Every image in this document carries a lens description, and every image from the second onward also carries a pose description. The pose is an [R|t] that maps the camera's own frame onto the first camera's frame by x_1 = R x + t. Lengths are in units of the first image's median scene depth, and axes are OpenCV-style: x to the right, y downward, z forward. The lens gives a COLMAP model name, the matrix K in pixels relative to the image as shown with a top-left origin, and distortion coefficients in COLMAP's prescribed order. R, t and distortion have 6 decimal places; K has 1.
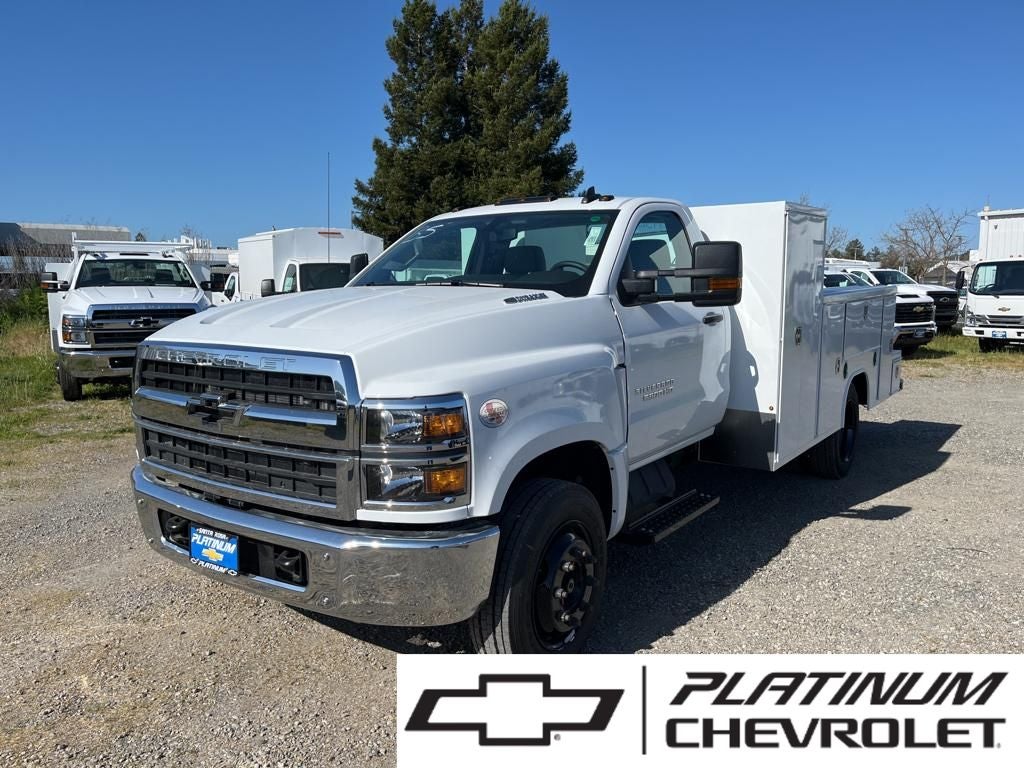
lens RADIAL K [[768.2, 0, 508.5], [0, 768.2, 383.5], [0, 0, 1]] dist [0.066401, -0.083061]
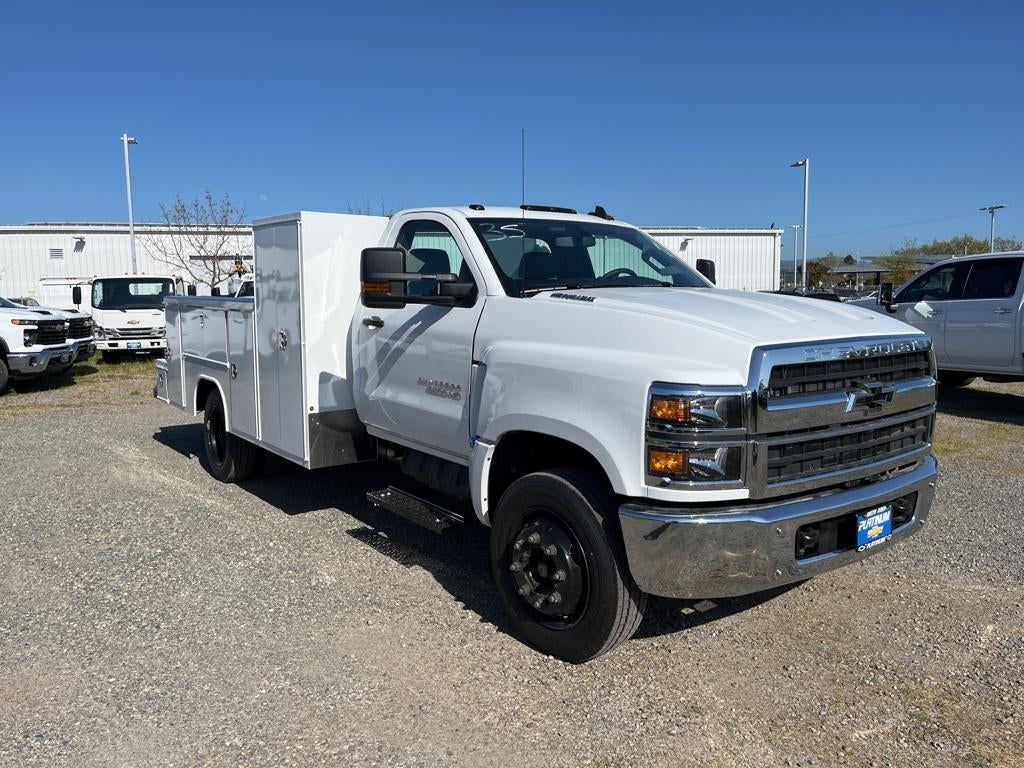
lens RADIAL K [[768.2, 0, 508.5], [0, 768.2, 383.5], [0, 0, 1]] dist [0.066401, -0.083061]
pose [[0.329775, -0.104760, 0.938229, -0.212760], [0.126651, 0.989749, 0.065996, -0.016201], [-0.935525, 0.097064, 0.339663, 0.151216]]
